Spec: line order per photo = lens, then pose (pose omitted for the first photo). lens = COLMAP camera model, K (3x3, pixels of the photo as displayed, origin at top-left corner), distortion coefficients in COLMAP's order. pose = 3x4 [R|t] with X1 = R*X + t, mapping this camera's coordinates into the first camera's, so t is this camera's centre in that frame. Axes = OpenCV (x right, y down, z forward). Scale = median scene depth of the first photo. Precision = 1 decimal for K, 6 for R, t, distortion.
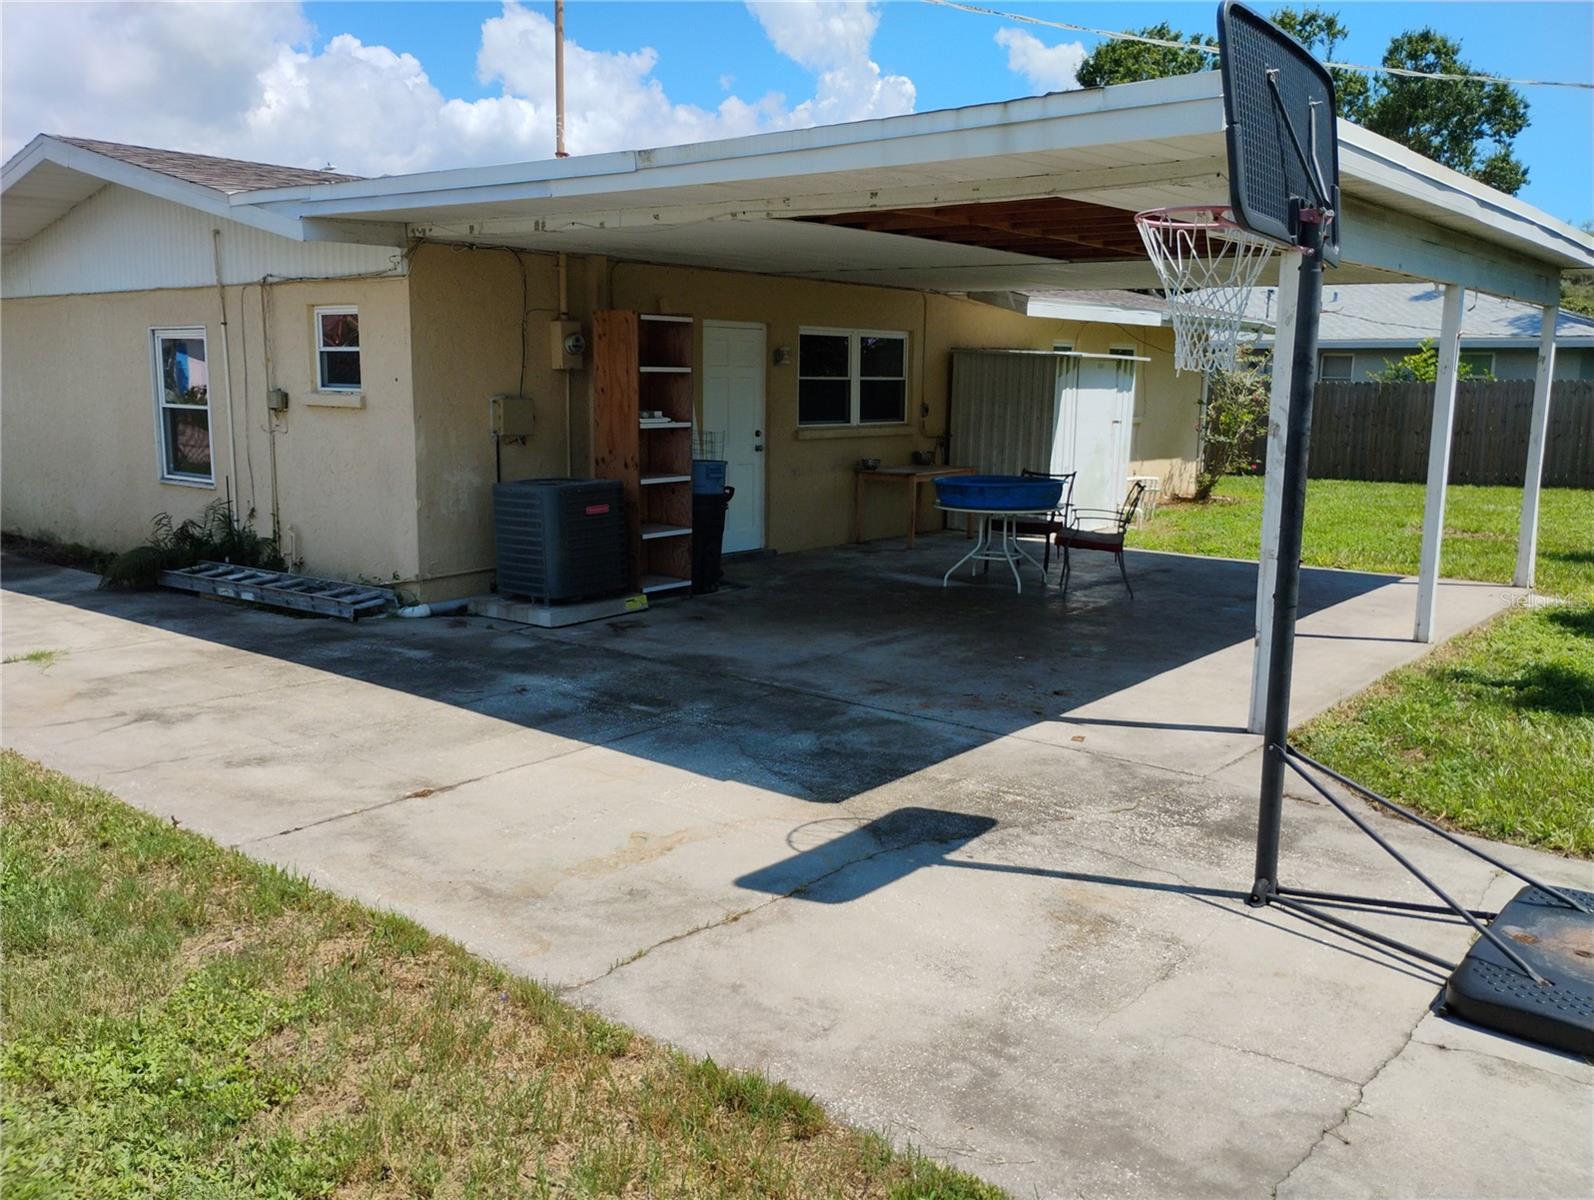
lens RADIAL K [[1305.8, 0, 791.4], [0, 1305.8, 610.6], [0, 0, 1]] dist [0.045334, -0.073802]
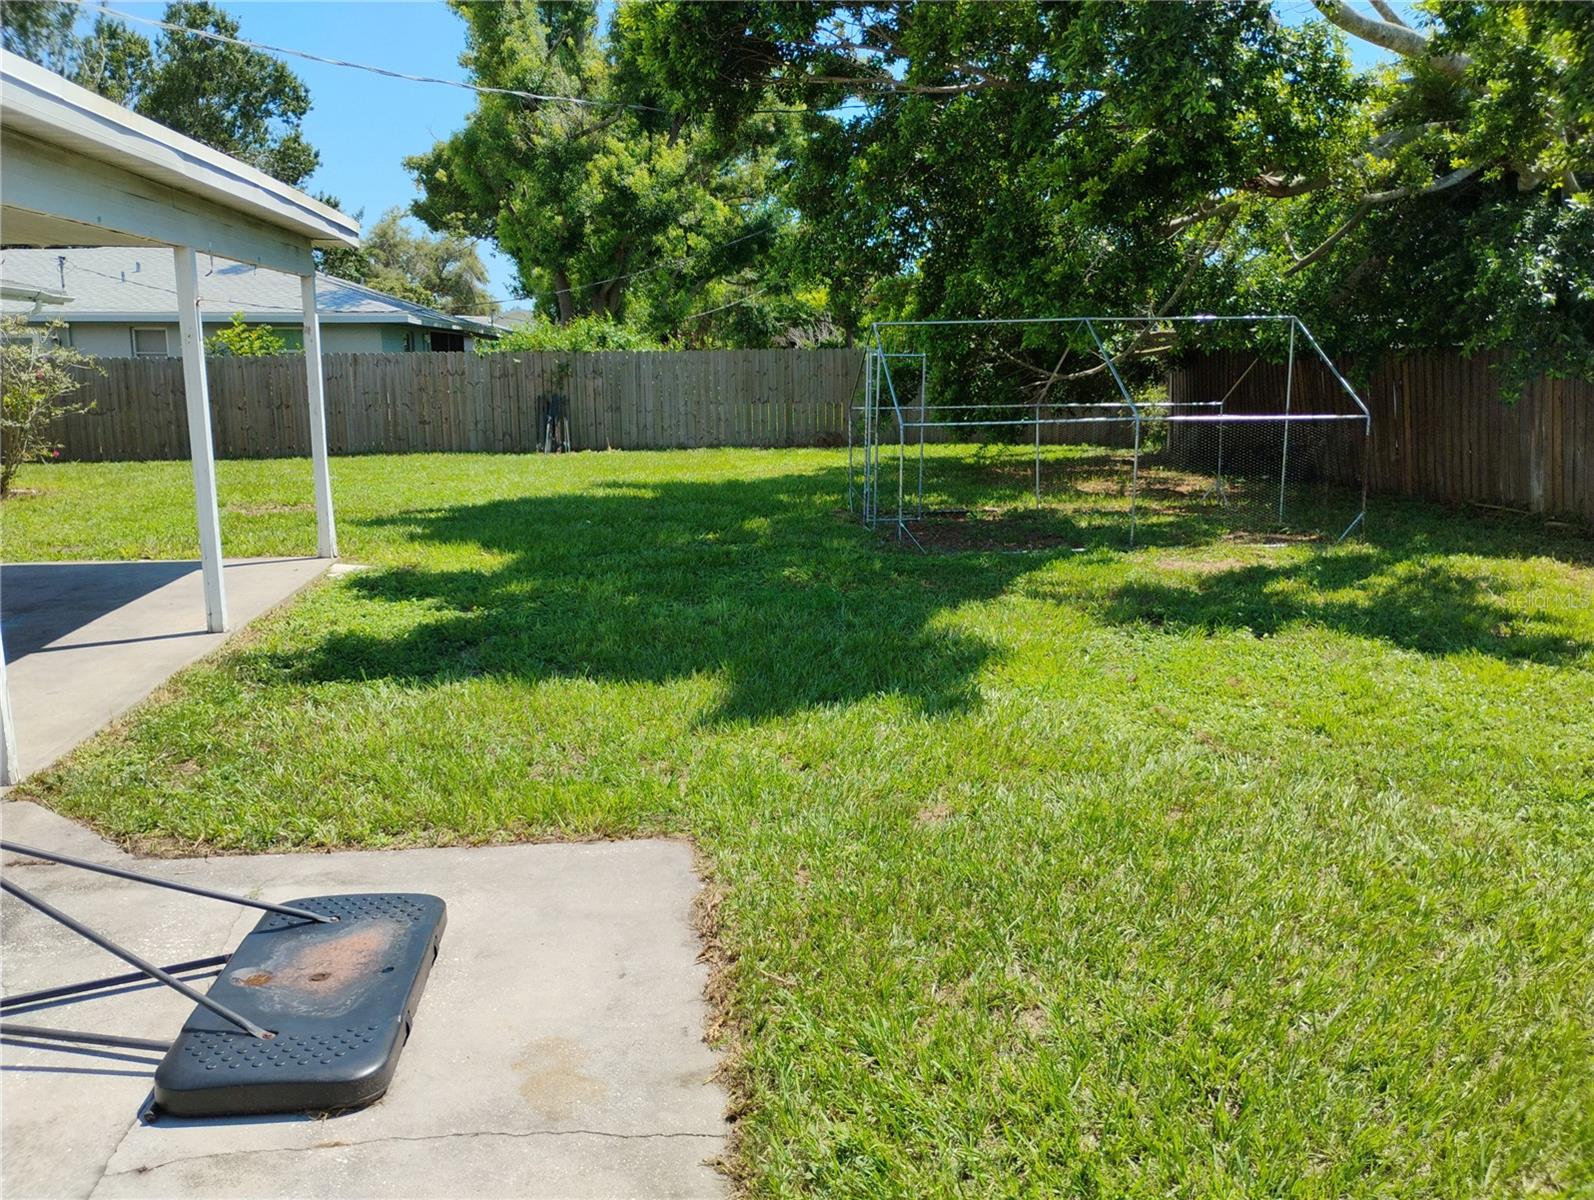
lens RADIAL K [[1322.2, 0, 787.5], [0, 1322.2, 598.9], [0, 0, 1]] dist [0.034828, -0.057922]
pose [[0.690938, -0.142839, 0.708662, 0.089517], [0.138213, 0.988303, 0.064449, -0.003645], [-0.709579, 0.053416, 0.702598, 0.049125]]
